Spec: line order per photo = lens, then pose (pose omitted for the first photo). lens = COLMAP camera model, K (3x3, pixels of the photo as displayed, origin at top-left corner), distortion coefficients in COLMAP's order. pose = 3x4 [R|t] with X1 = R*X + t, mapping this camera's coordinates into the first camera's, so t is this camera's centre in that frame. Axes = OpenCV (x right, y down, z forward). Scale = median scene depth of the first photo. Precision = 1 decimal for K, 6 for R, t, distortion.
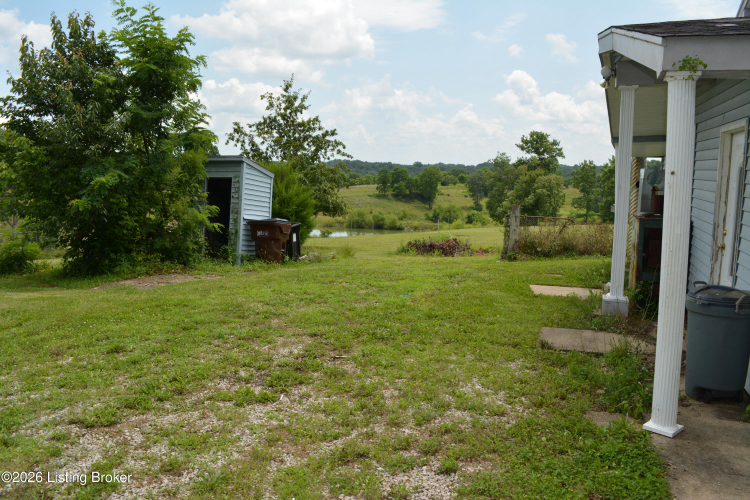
lens RADIAL K [[593.8, 0, 373.7], [0, 593.8, 251.0], [0, 0, 1]] dist [-0.074787, 0.002577]
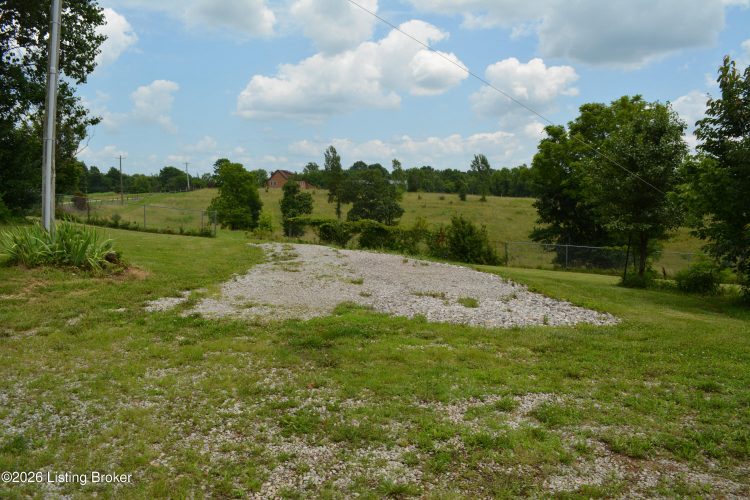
lens RADIAL K [[593.8, 0, 373.7], [0, 593.8, 251.0], [0, 0, 1]] dist [-0.074787, 0.002577]
pose [[0.409302, 0.090740, -0.907876, 0.077050], [-0.125664, 0.991166, 0.042411, -0.008053], [0.903704, 0.096729, 0.417089, 0.073192]]
